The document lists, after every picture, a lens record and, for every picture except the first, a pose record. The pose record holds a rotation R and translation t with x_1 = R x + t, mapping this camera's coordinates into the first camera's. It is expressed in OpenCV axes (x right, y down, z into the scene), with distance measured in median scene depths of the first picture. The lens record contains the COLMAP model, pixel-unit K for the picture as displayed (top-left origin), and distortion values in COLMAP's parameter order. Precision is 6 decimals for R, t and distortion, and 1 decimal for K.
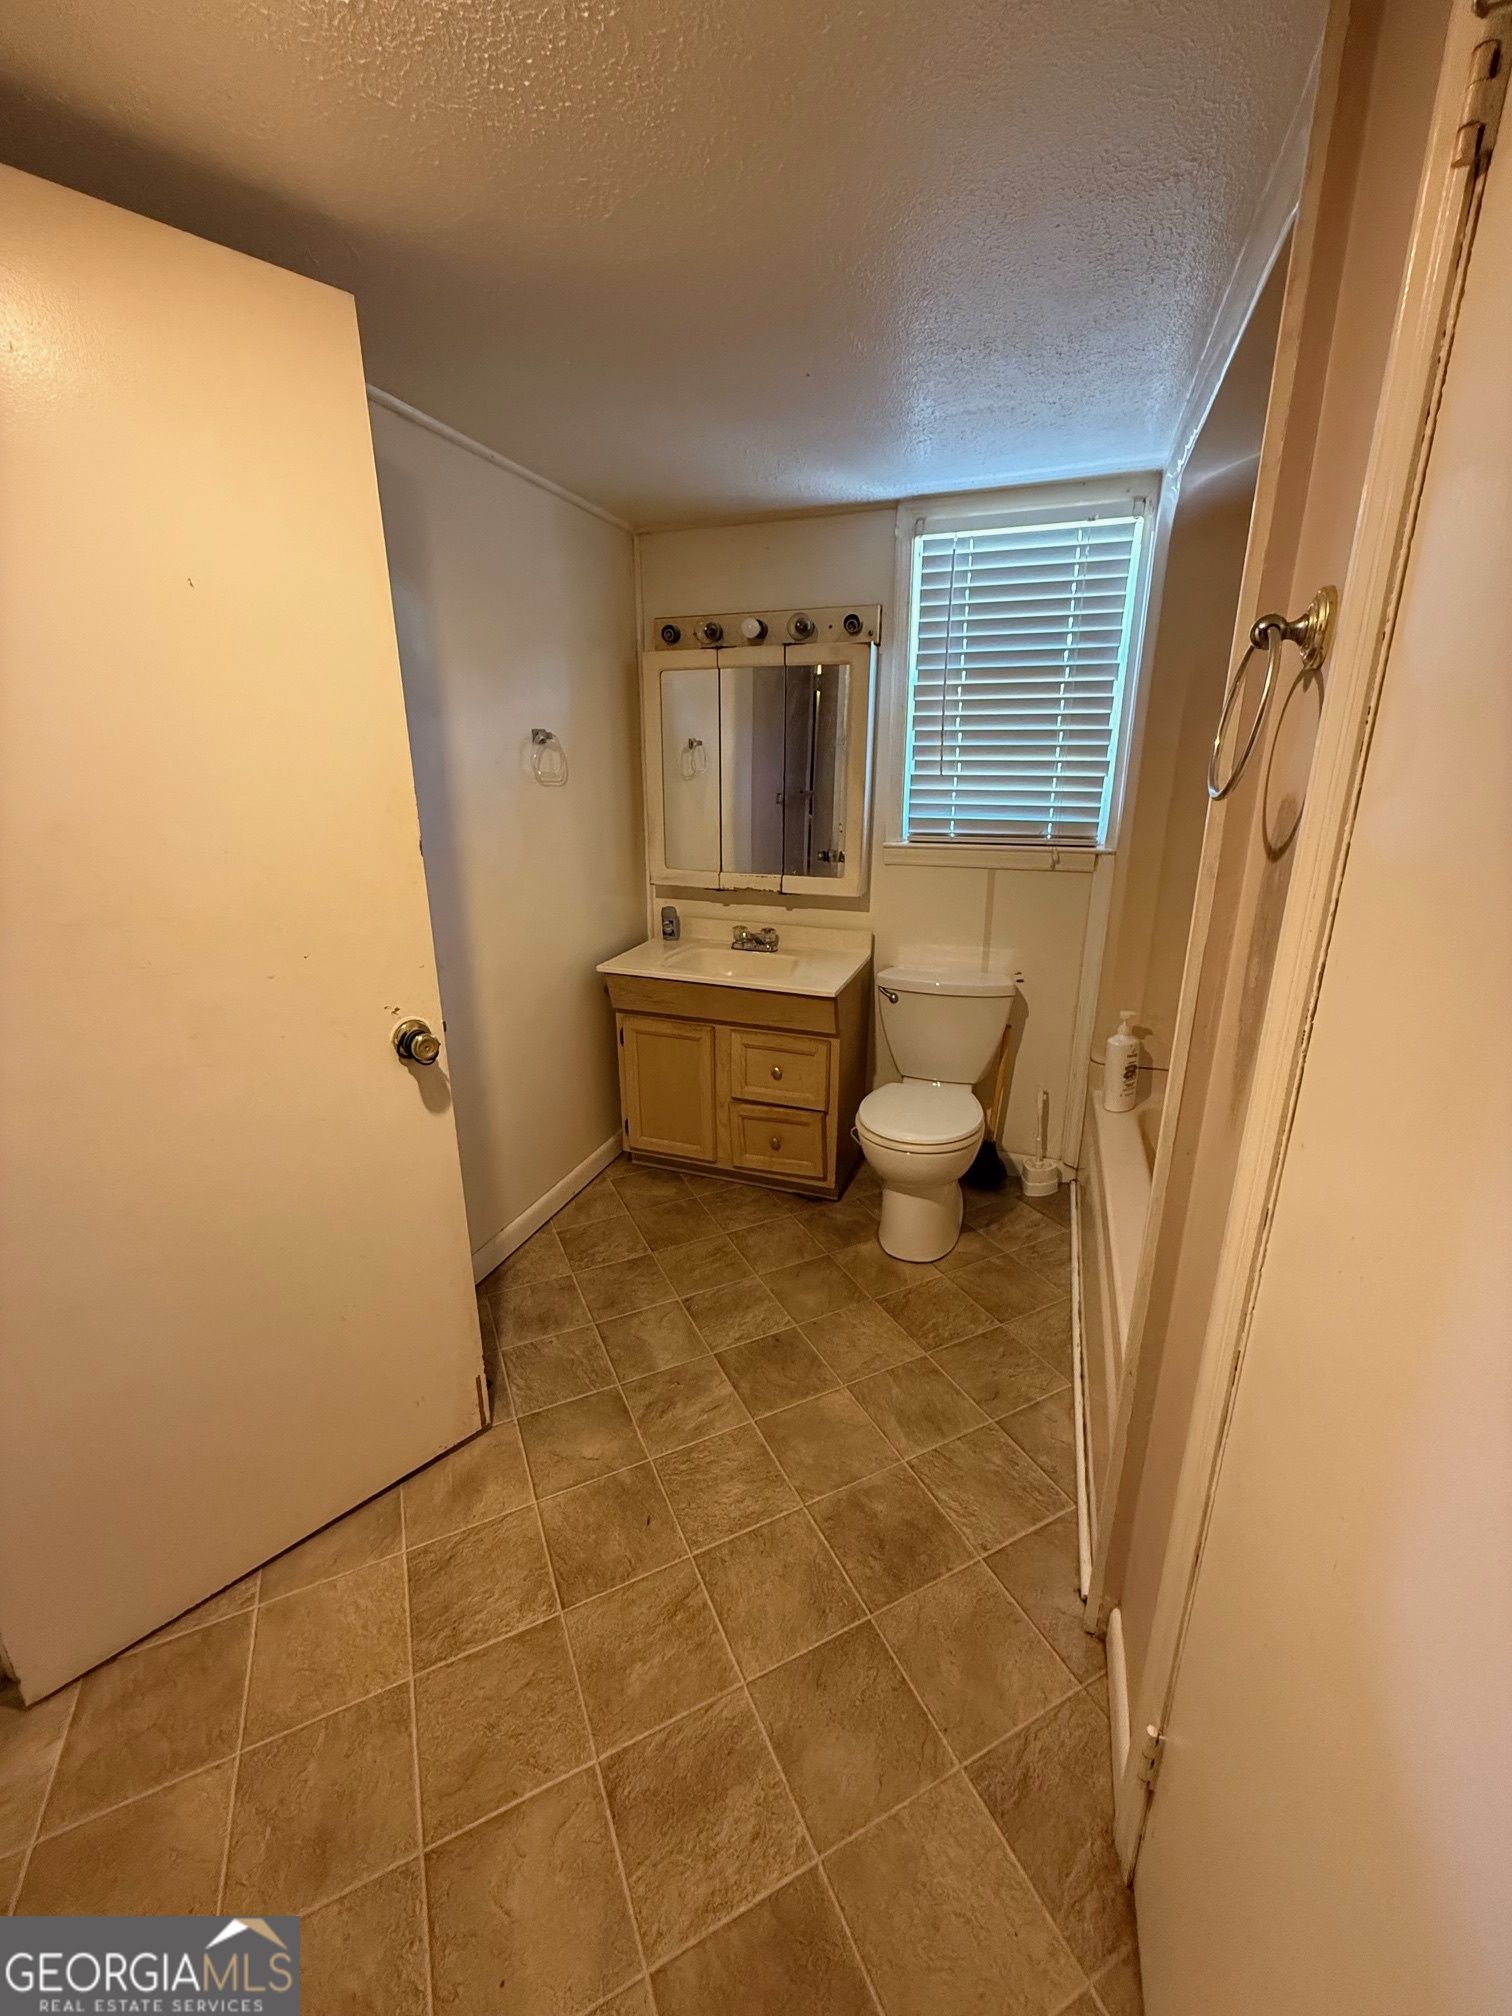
lens RADIAL K [[802.3, 0, 756.3], [0, 802.3, 1001.0], [0, 0, 1]] dist [0.000628, -0.000675]
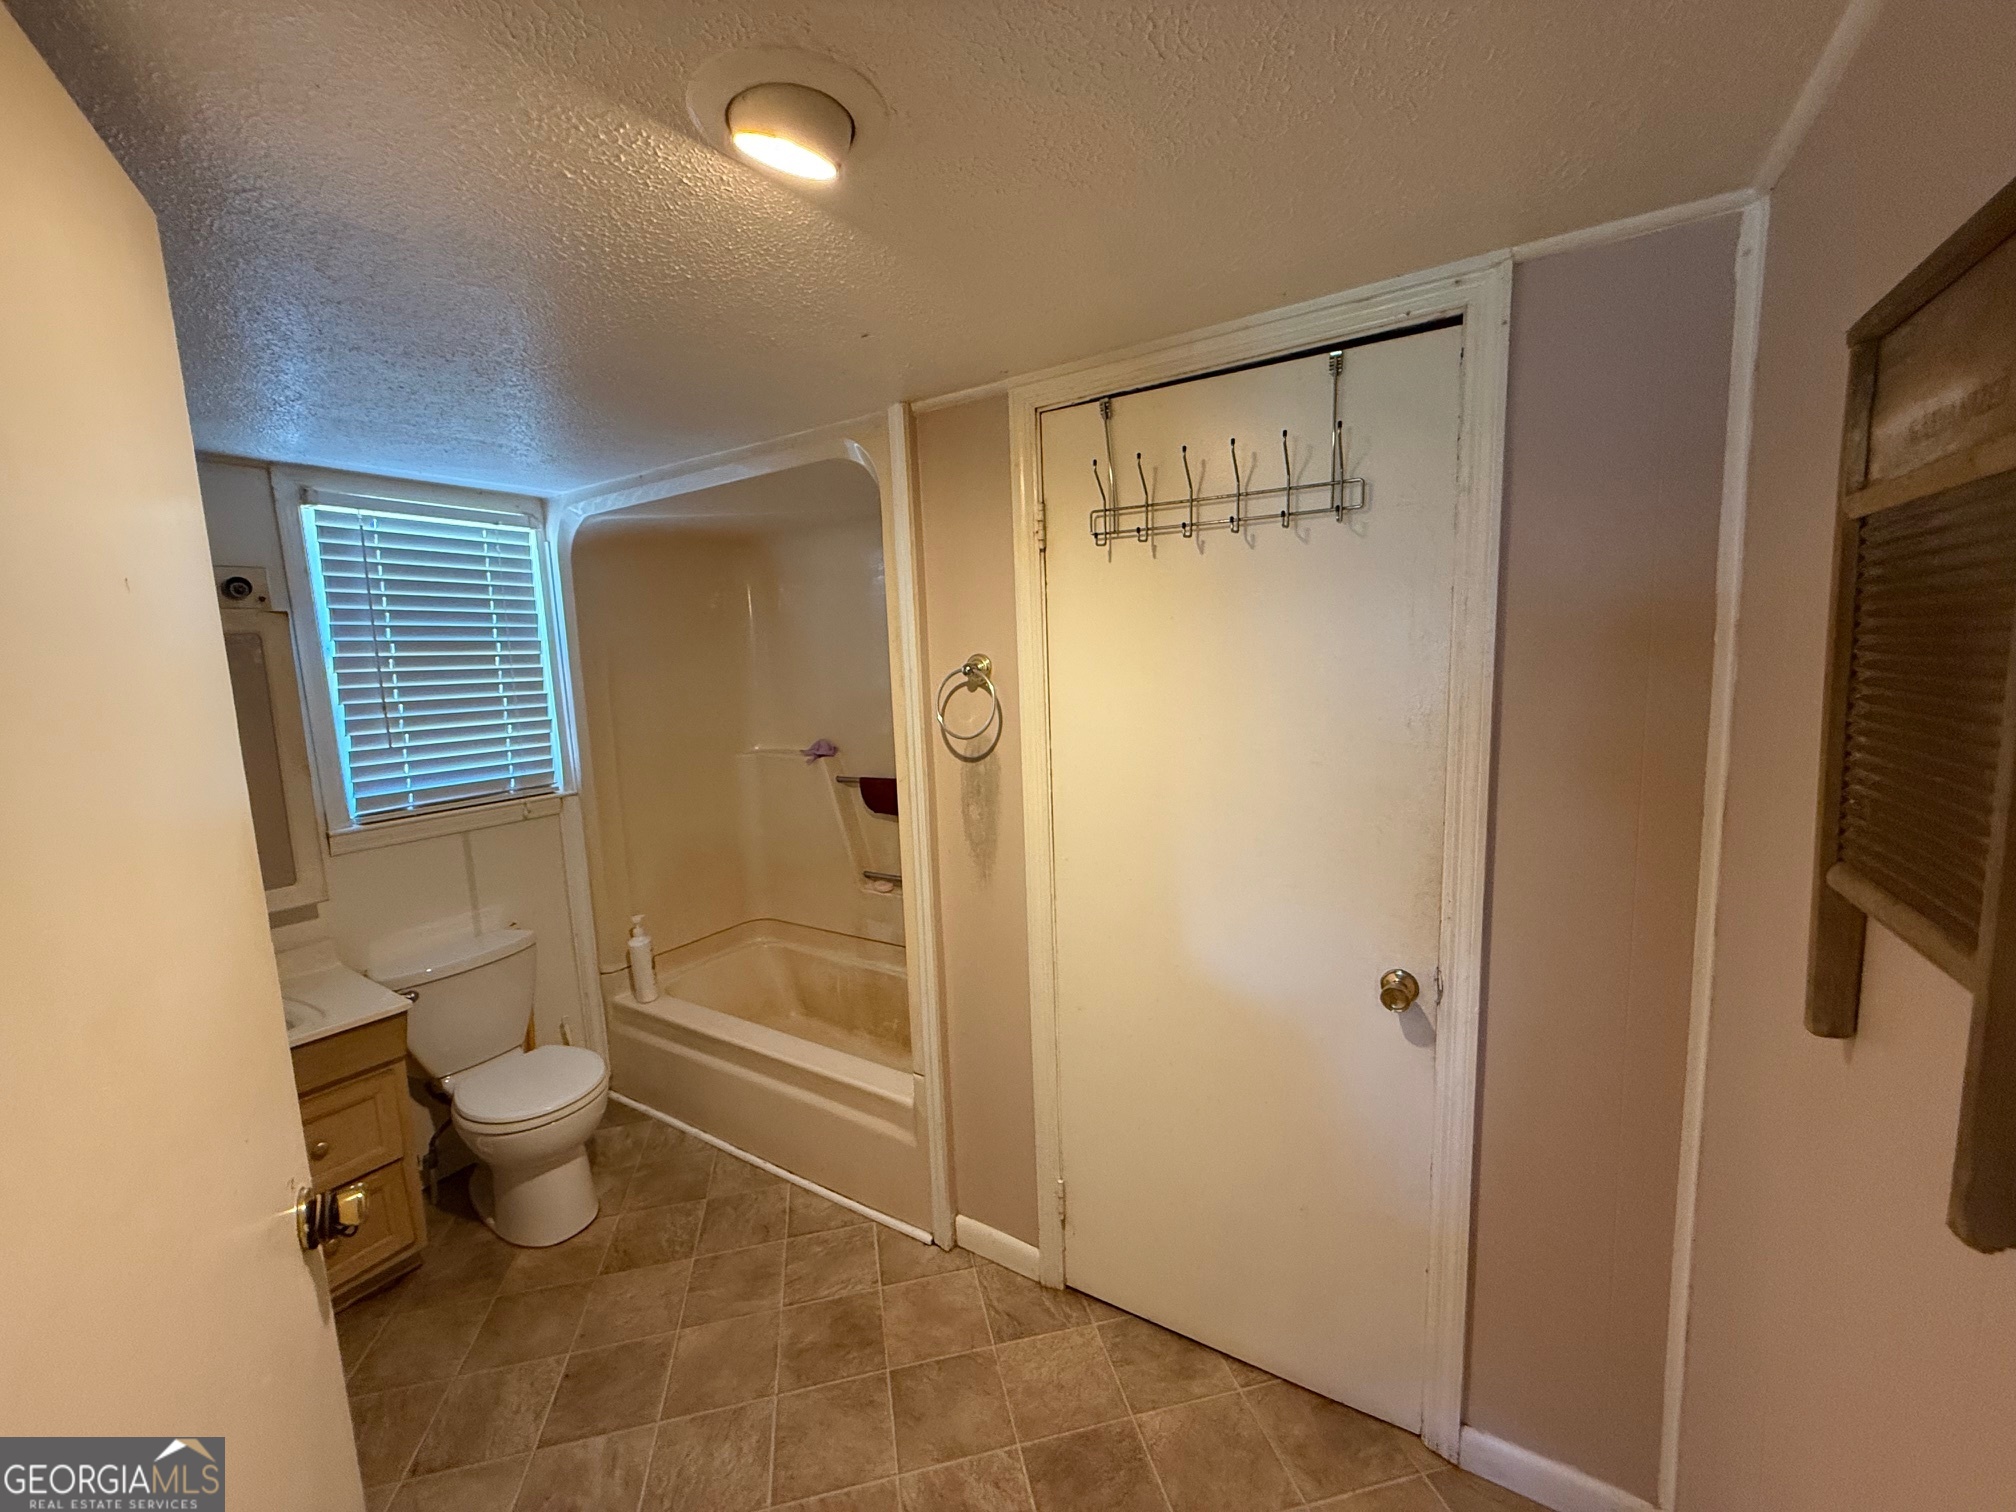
lens RADIAL K [[802.3, 0, 996.7], [0, 802.3, 761.1], [0, 0, 1]] dist [0.000628, -0.000675]
pose [[0.232003, -0.133263, 0.963543, -0.573421], [0.319904, 0.945921, 0.053799, -0.105638], [-0.918606, 0.295760, 0.262087, 0.131302]]
